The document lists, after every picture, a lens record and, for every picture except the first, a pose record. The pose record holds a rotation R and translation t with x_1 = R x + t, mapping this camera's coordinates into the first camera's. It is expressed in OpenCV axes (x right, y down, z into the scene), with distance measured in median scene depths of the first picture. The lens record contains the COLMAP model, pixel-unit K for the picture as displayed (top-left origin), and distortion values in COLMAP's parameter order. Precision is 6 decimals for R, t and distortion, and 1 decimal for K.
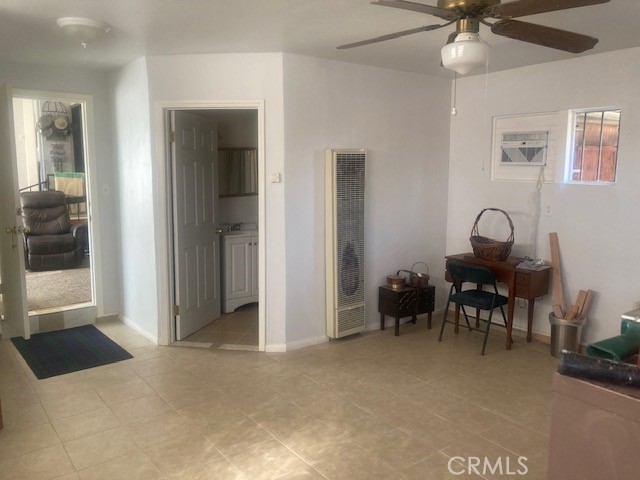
lens RADIAL K [[534.5, 0, 313.6], [0, 534.5, 244.4], [0, 0, 1]] dist [0.064353, -0.081487]
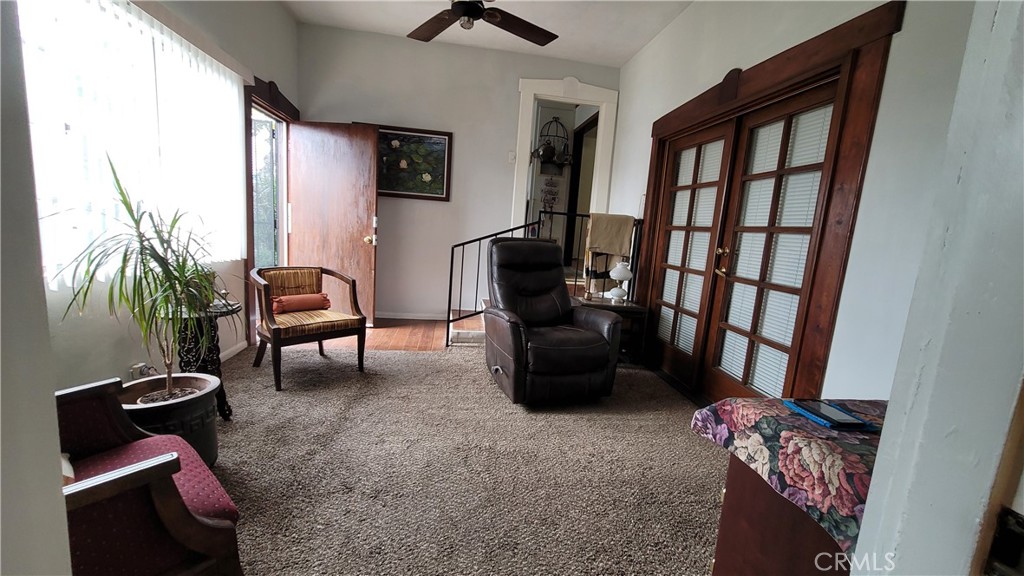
lens RADIAL K [[422.9, 0, 516.4], [0, 422.9, 291.6], [0, 0, 1]] dist [0.001375, 0.000464]
pose [[0.884945, 0.132468, -0.446458, -0.284506], [-0.131163, 0.990778, 0.033988, -0.051868], [0.446843, 0.028481, 0.894159, 0.553622]]
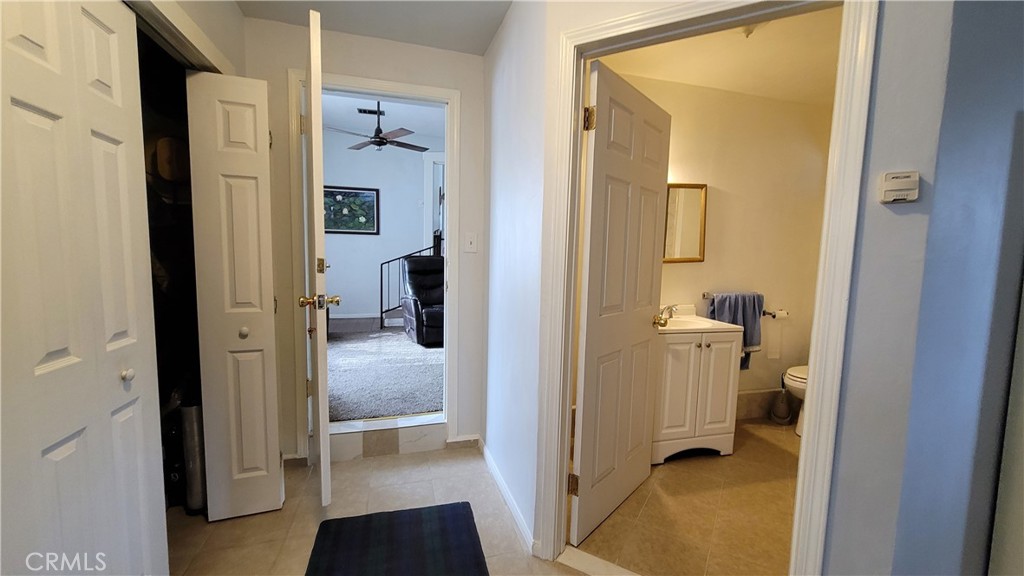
lens RADIAL K [[422.9, 0, 516.4], [0, 422.9, 291.6], [0, 0, 1]] dist [0.001375, 0.000464]
pose [[0.941096, 0.049740, -0.334460, -0.100890], [-0.064585, 0.997353, -0.033404, -0.019845], [0.331914, 0.053038, 0.941818, 0.335735]]
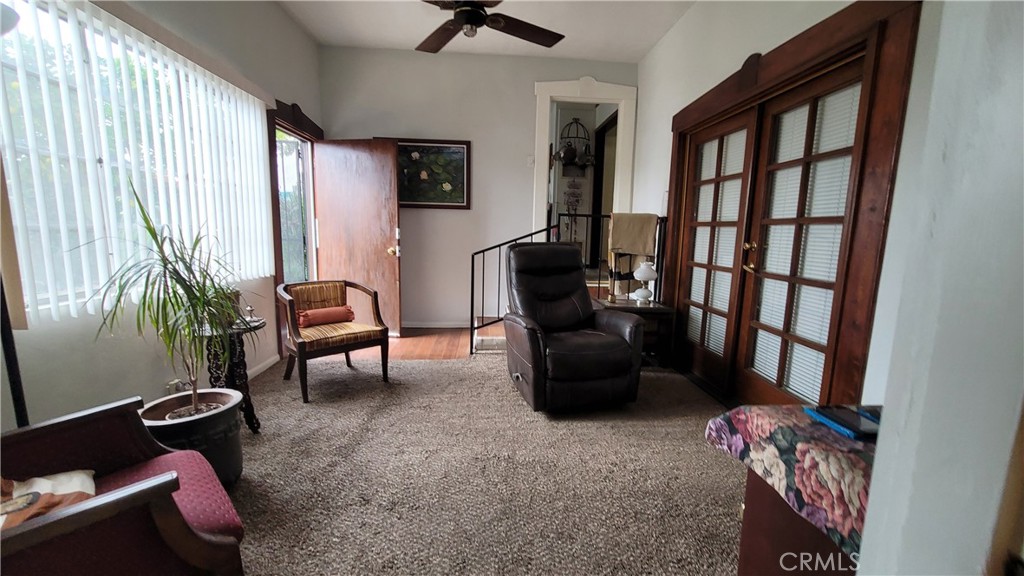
lens RADIAL K [[422.9, 0, 516.4], [0, 422.9, 291.6], [0, 0, 1]] dist [0.001375, 0.000464]
pose [[0.851107, 0.093359, -0.516624, -0.275672], [-0.089292, 0.995466, 0.032788, -0.054375], [0.517342, 0.018224, 0.855584, 0.563552]]
